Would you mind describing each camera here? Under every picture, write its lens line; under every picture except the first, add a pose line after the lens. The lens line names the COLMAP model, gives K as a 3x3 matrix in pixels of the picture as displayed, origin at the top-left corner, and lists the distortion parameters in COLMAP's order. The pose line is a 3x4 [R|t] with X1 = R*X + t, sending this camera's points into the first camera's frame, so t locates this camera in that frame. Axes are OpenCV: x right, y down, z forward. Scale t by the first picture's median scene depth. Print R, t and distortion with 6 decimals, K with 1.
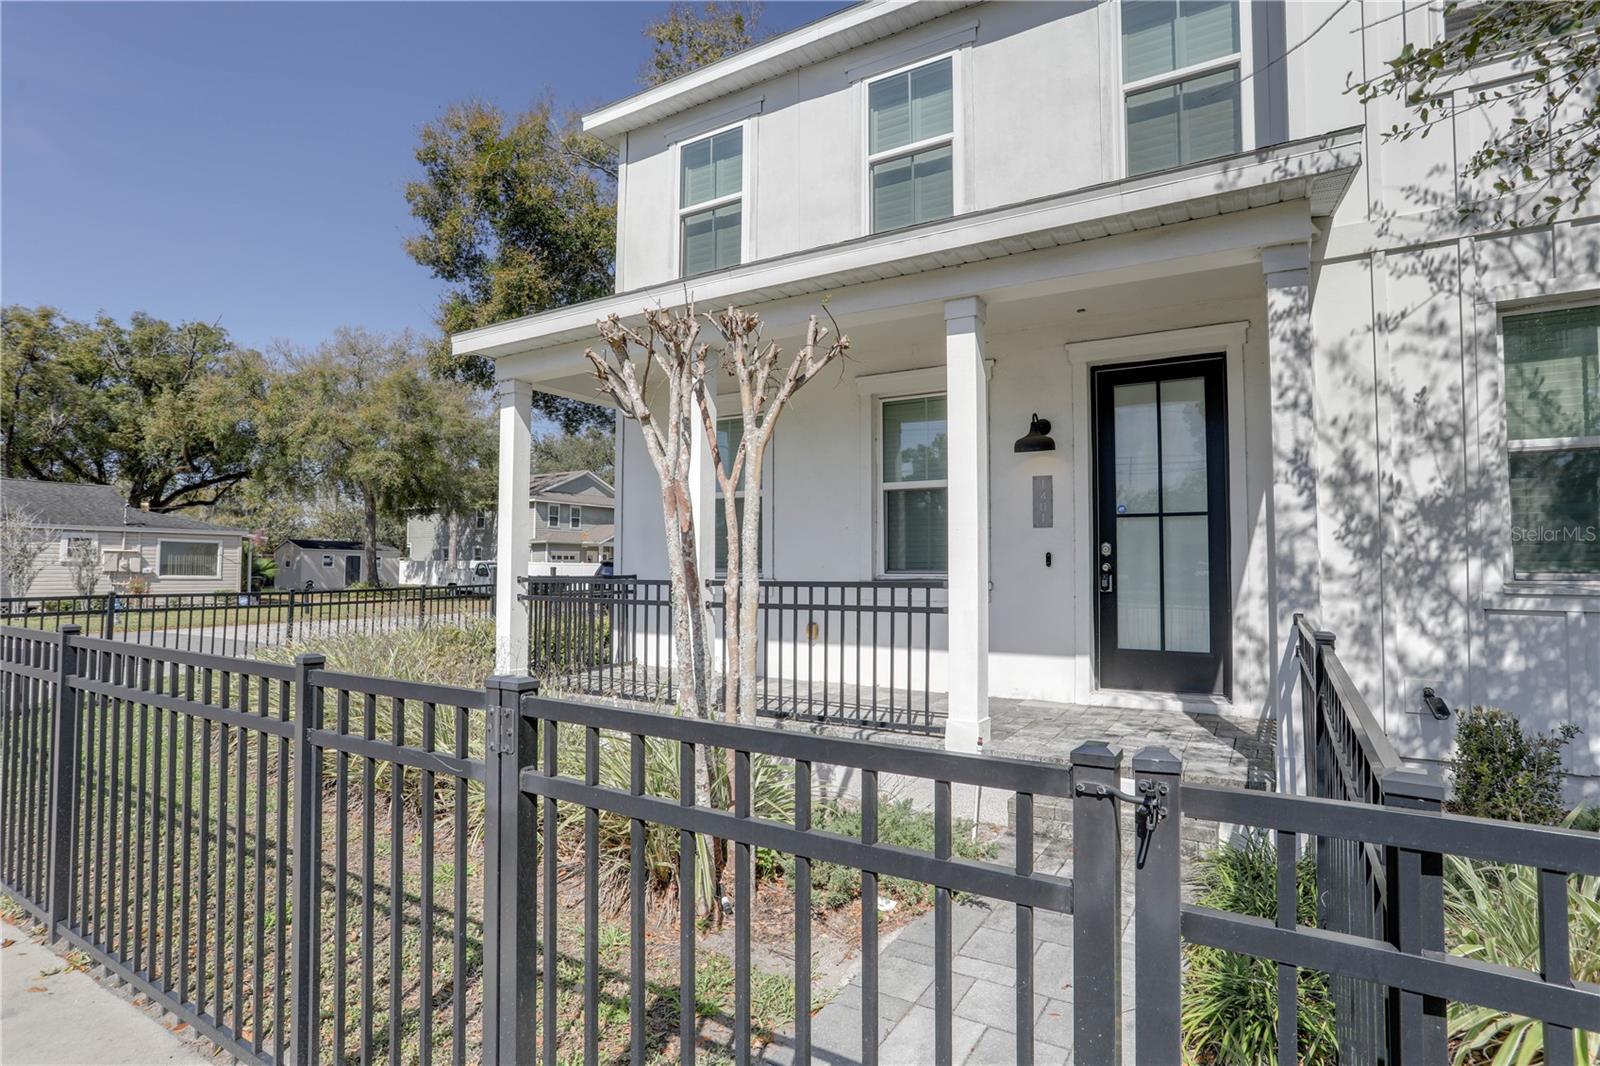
lens RADIAL K [[797.8, 0, 800.0], [0, 797.8, 533.0], [0, 0, 1]] dist [-0.002067, -0.001166]
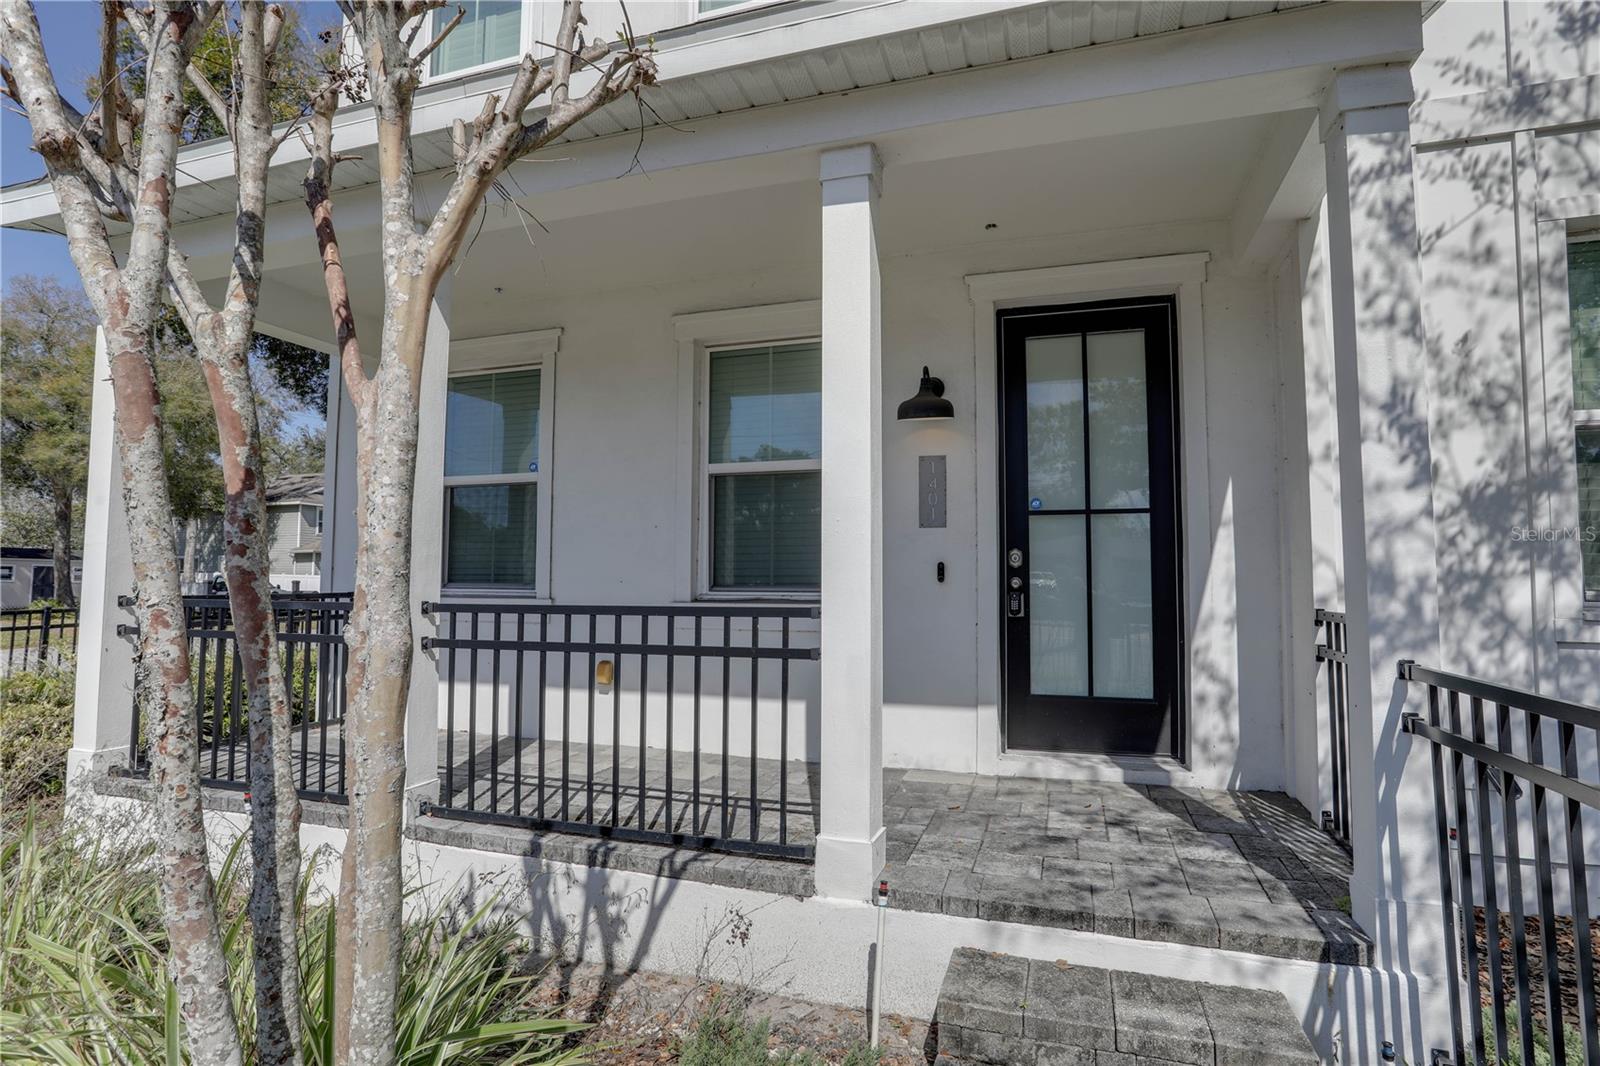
lens RADIAL K [[780.2, 0, 803.9], [0, 780.2, 531.1], [0, 0, 1]] dist [-0.060665, 0.033109]
pose [[0.972343, 0.016738, 0.232957, 0.038903], [-0.011425, 0.999643, -0.024141, 0.019987], [-0.233278, 0.020812, 0.972187, 0.472828]]
